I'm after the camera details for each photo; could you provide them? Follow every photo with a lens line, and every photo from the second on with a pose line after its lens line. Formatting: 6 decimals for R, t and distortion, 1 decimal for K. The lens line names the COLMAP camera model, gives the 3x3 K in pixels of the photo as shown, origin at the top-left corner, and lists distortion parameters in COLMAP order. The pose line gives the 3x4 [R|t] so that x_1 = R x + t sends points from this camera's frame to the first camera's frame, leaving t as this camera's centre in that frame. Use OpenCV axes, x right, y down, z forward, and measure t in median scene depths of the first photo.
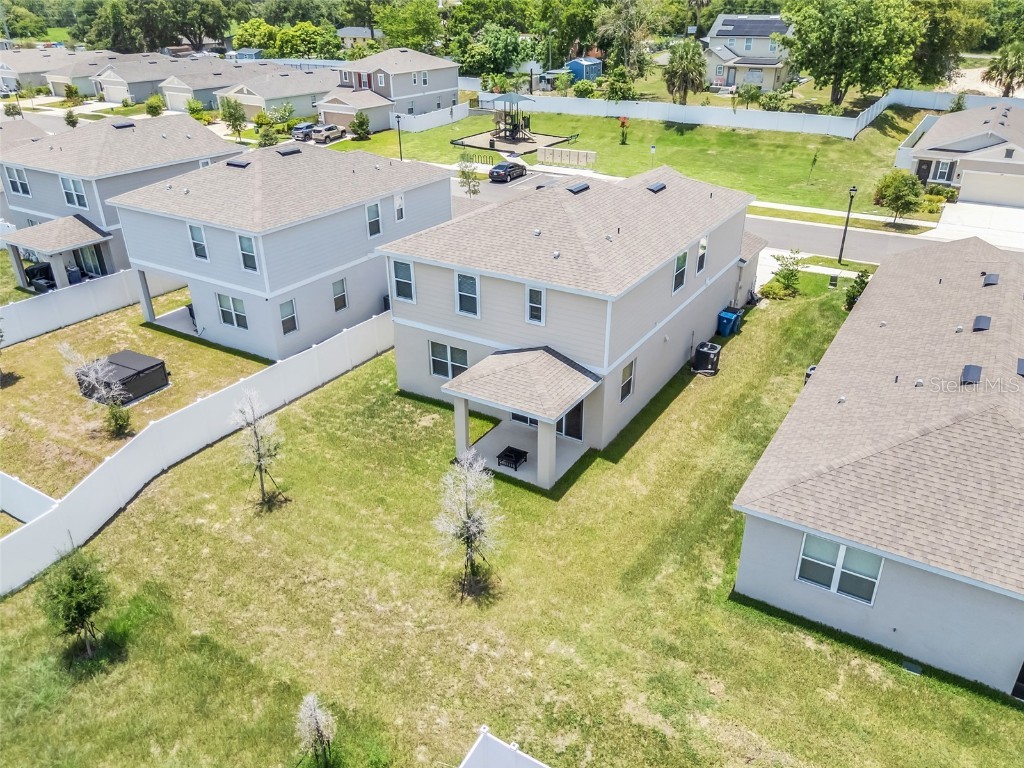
lens RADIAL K [[764.3, 0, 512.0], [0, 764.3, 384.0], [0, 0, 1]] dist [0.073393, -0.069050]
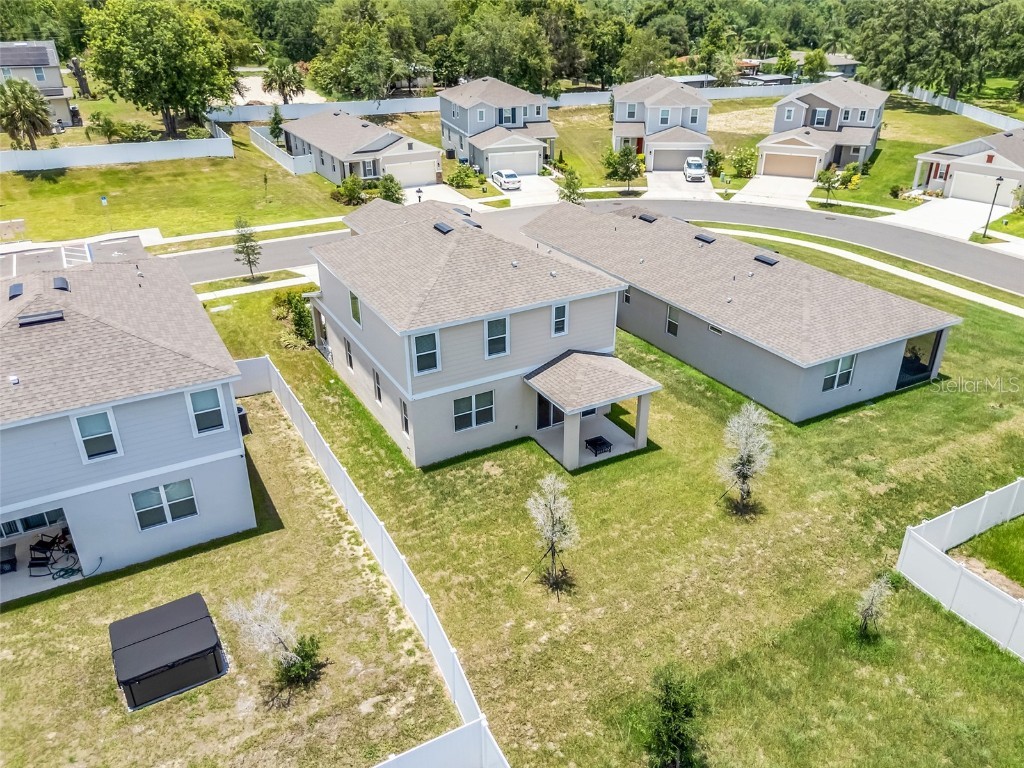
lens RADIAL K [[775.5, 0, 512.0], [0, 775.5, 384.0], [0, 0, 1]] dist [0.069487, -0.076663]
pose [[0.493043, -0.389277, 0.778057, -0.952286], [0.398723, 0.895968, 0.195605, -0.272718], [-0.773258, 0.213787, 0.596964, 0.373571]]
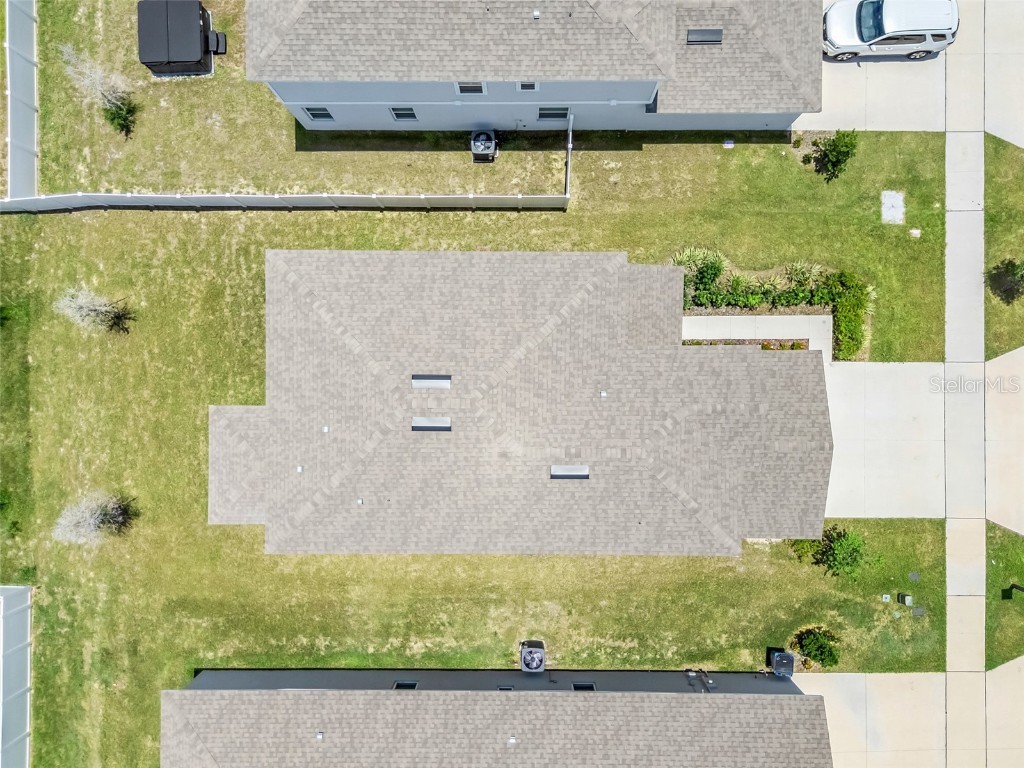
lens RADIAL K [[775.5, 0, 512.0], [0, 775.5, 384.0], [0, 0, 1]] dist [0.069487, -0.076663]
pose [[0.522639, 0.852554, 0.000037, 0.101886], [-0.384301, 0.235549, 0.892653, -1.128295], [0.761026, -0.466550, 0.450744, 0.808553]]
